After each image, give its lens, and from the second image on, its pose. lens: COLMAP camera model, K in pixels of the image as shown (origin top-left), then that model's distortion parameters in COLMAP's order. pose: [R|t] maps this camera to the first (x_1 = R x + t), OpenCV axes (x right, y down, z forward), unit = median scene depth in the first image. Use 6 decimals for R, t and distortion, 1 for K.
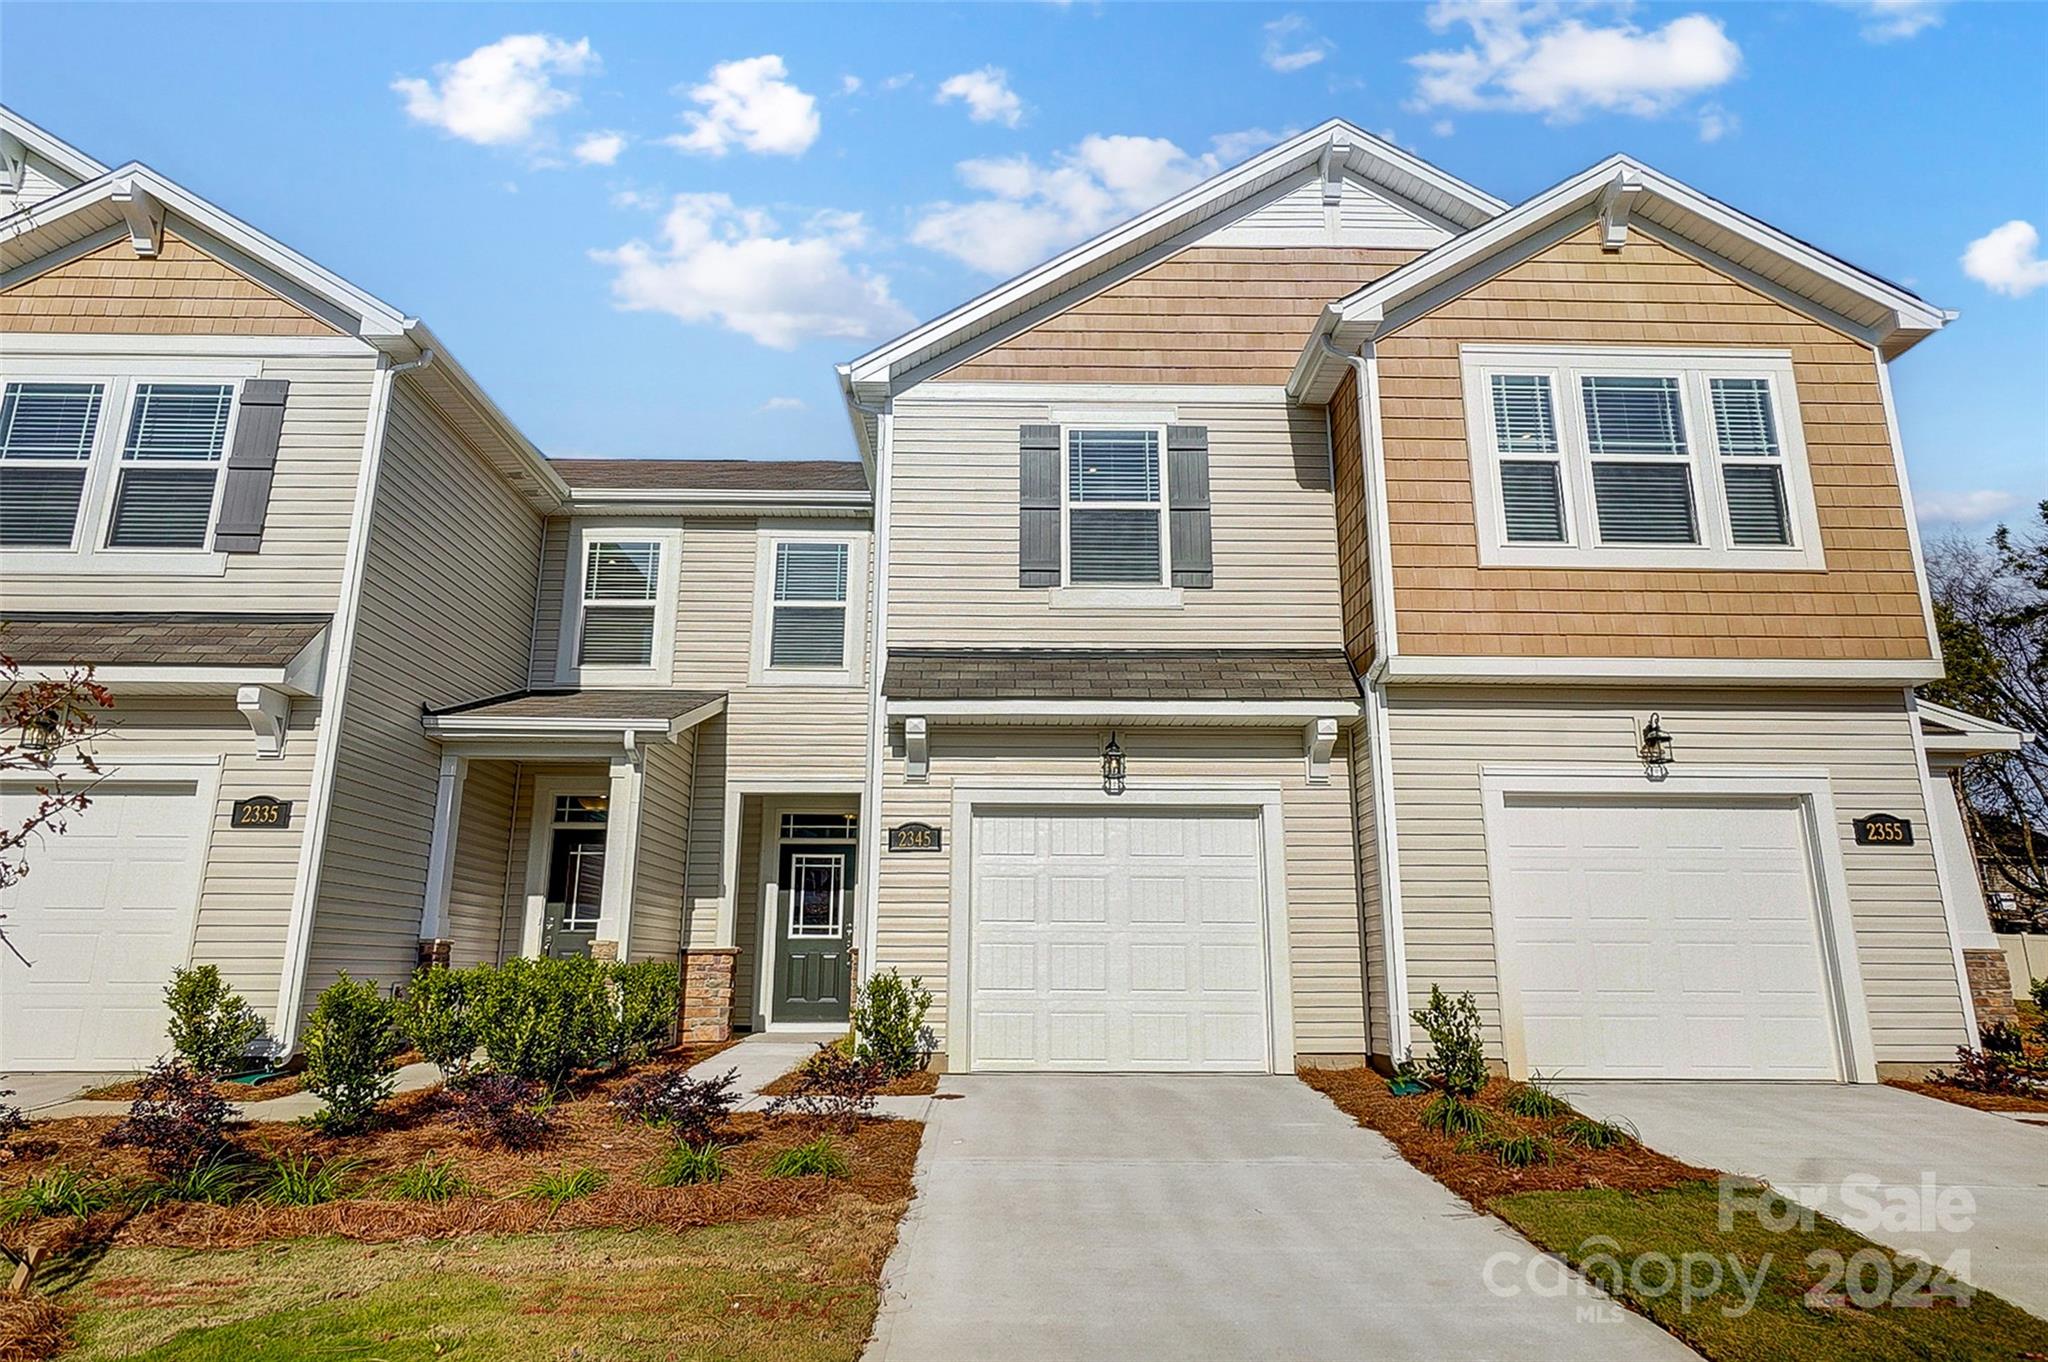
lens RADIAL K [[1164.2, 0, 1024.2], [0, 1164.2, 690.0], [0, 0, 1]] dist [-0.040863, -0.001334]
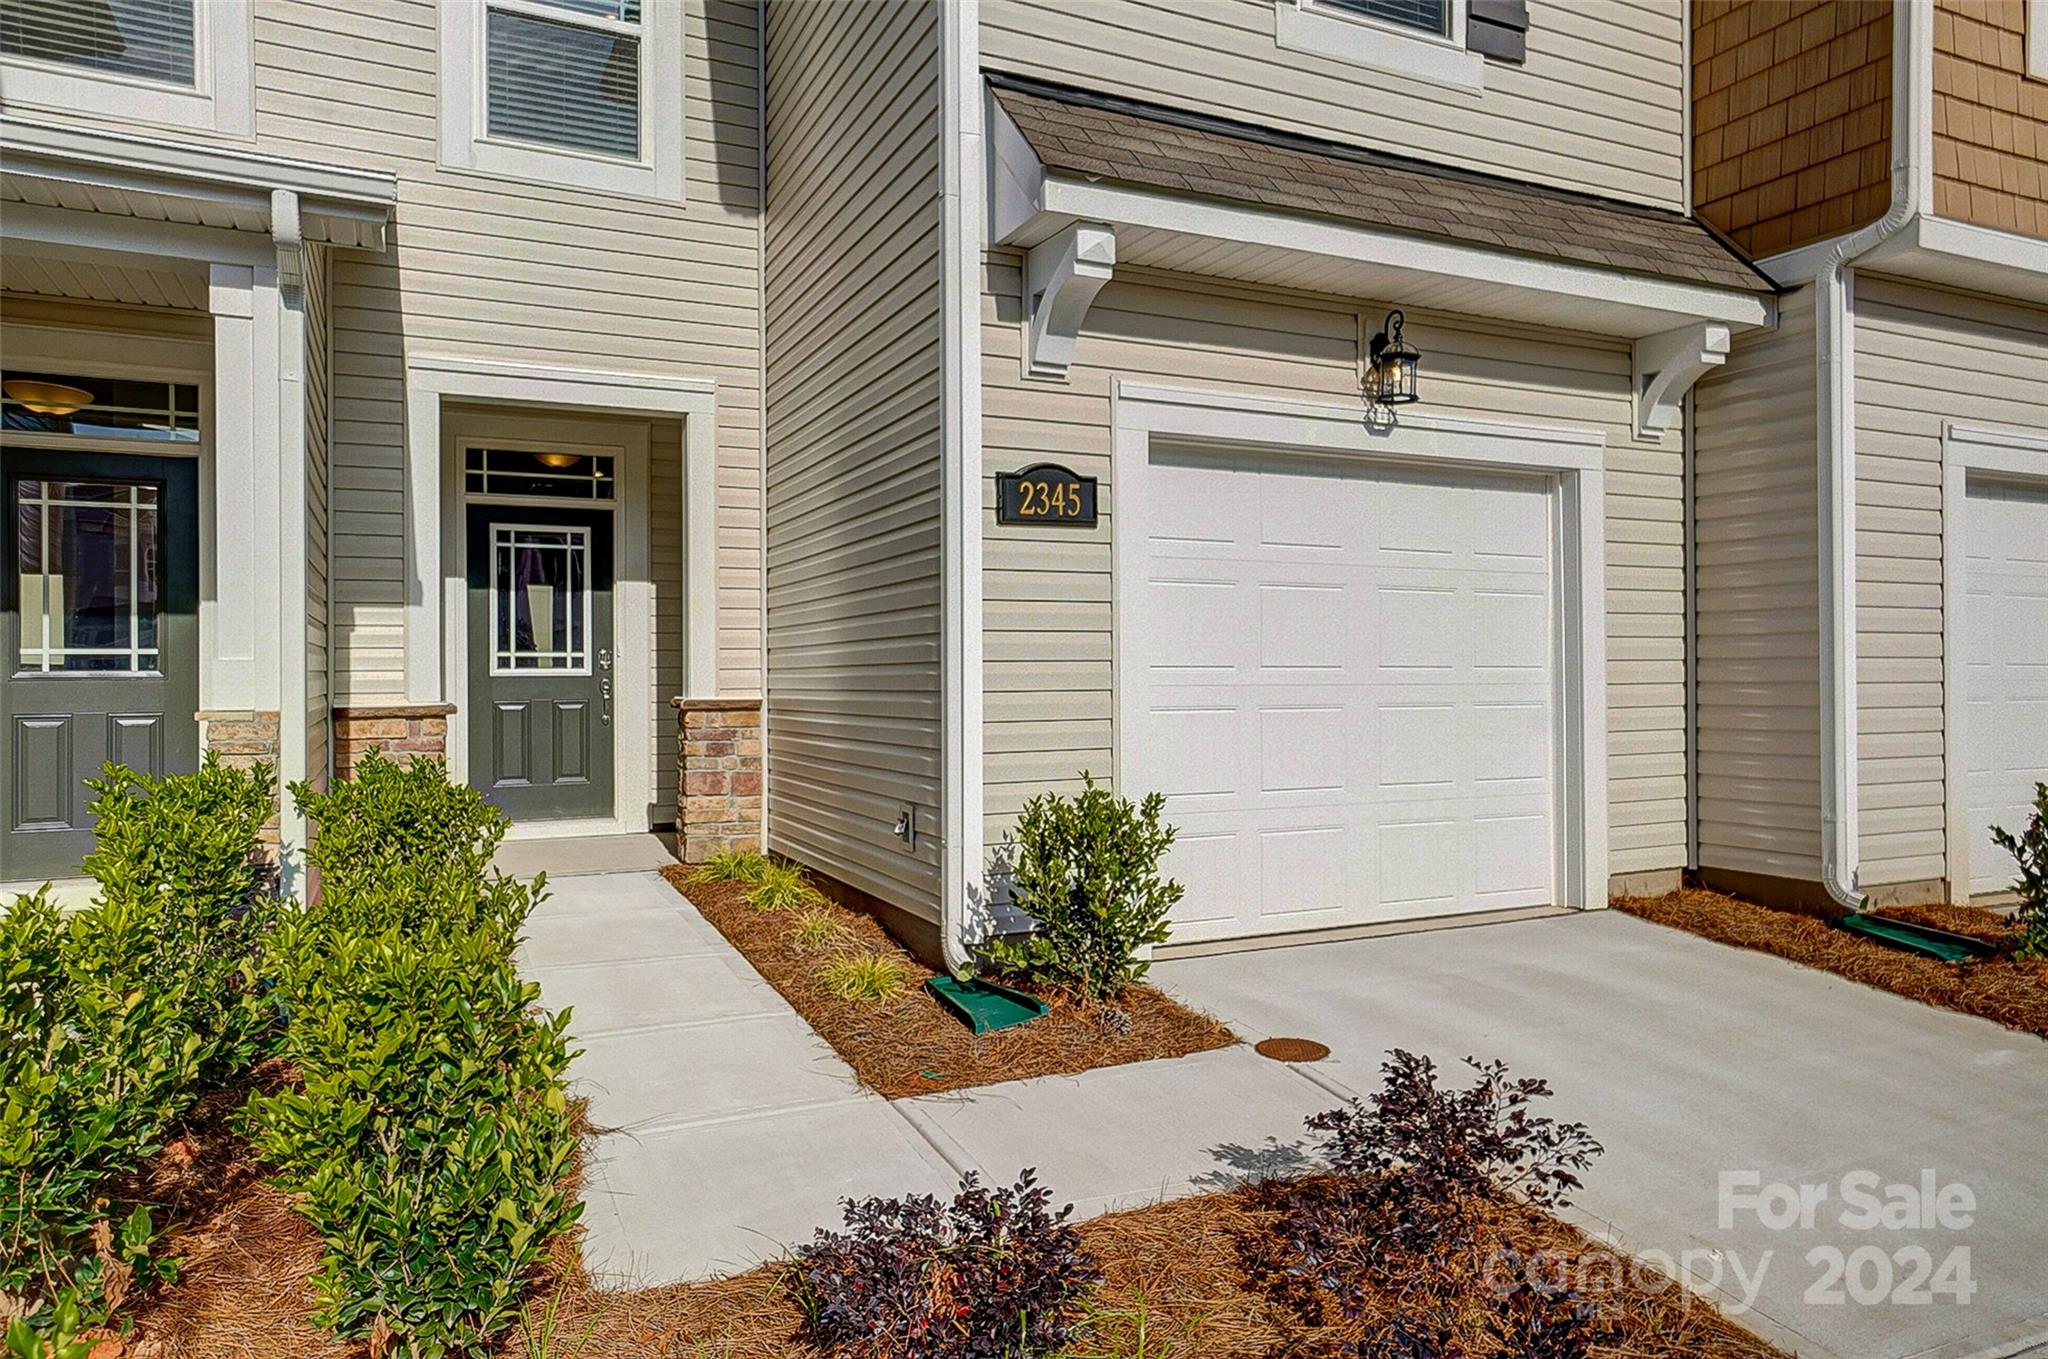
lens RADIAL K [[1283.3, 0, 1023.3], [0, 1283.3, 682.0], [0, 0, 1]] dist [0.006936, -0.000750]
pose [[0.914039, -0.009684, 0.405510, -0.309204], [-0.088869, 0.970645, 0.223494, 0.081504], [-0.395771, -0.240320, 0.886347, 0.503324]]
